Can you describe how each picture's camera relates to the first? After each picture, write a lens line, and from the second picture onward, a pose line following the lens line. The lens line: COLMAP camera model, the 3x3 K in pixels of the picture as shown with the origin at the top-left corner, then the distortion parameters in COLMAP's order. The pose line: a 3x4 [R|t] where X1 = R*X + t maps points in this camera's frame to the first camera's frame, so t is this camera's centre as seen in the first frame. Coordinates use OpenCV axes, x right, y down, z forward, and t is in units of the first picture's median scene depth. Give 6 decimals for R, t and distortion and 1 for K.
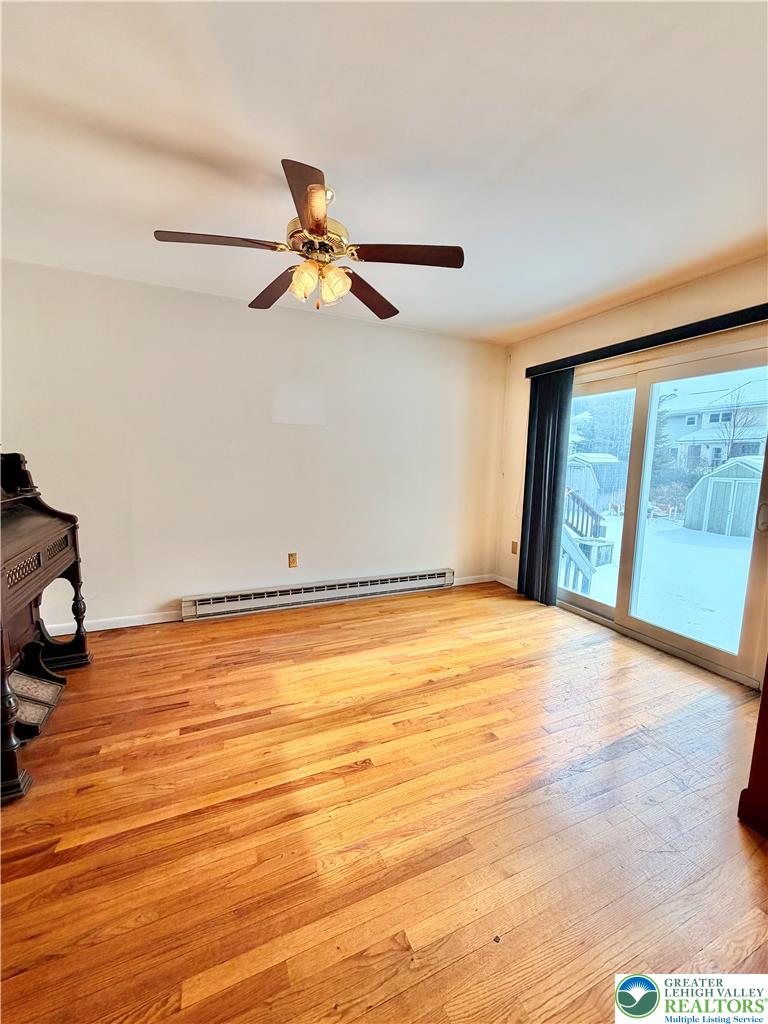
lens RADIAL K [[411.7, 0, 381.6], [0, 411.7, 511.5], [0, 0, 1]] dist [-0.000346, 0.000163]
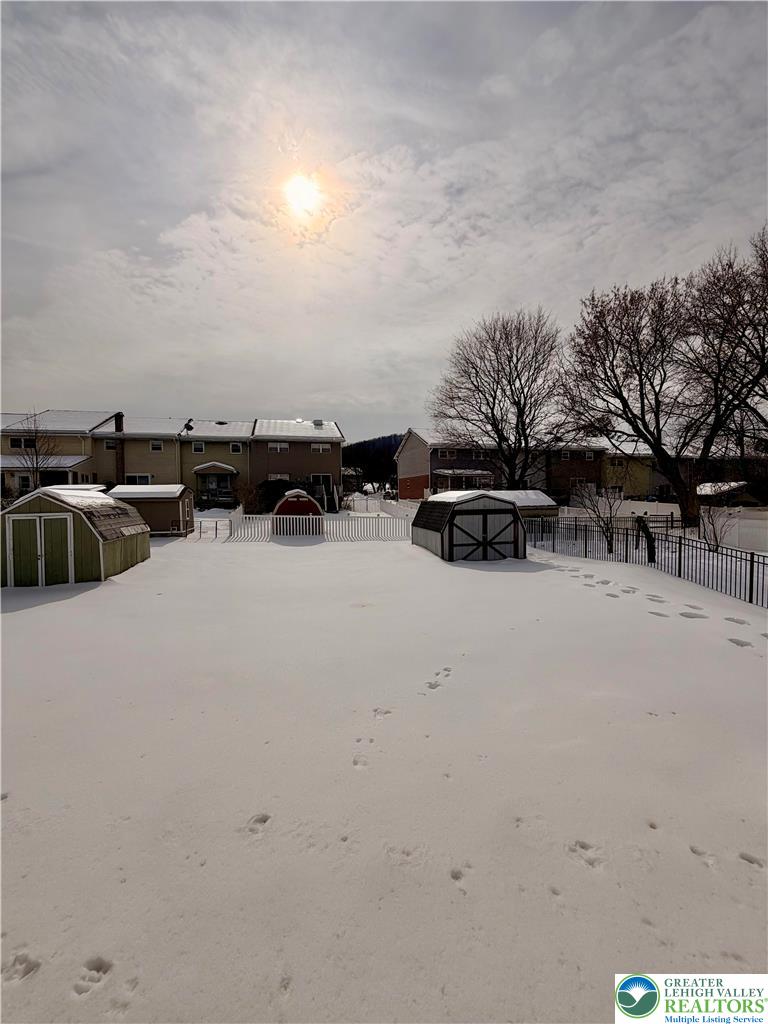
lens RADIAL K [[411.7, 0, 382.9], [0, 411.7, 509.0], [0, 0, 1]] dist [-0.000346, 0.000163]
pose [[0.184931, -0.061481, 0.980827, 0.096803], [0.134575, 0.990224, 0.036696, -0.014581], [-0.973494, 0.125209, 0.191397, 0.095388]]
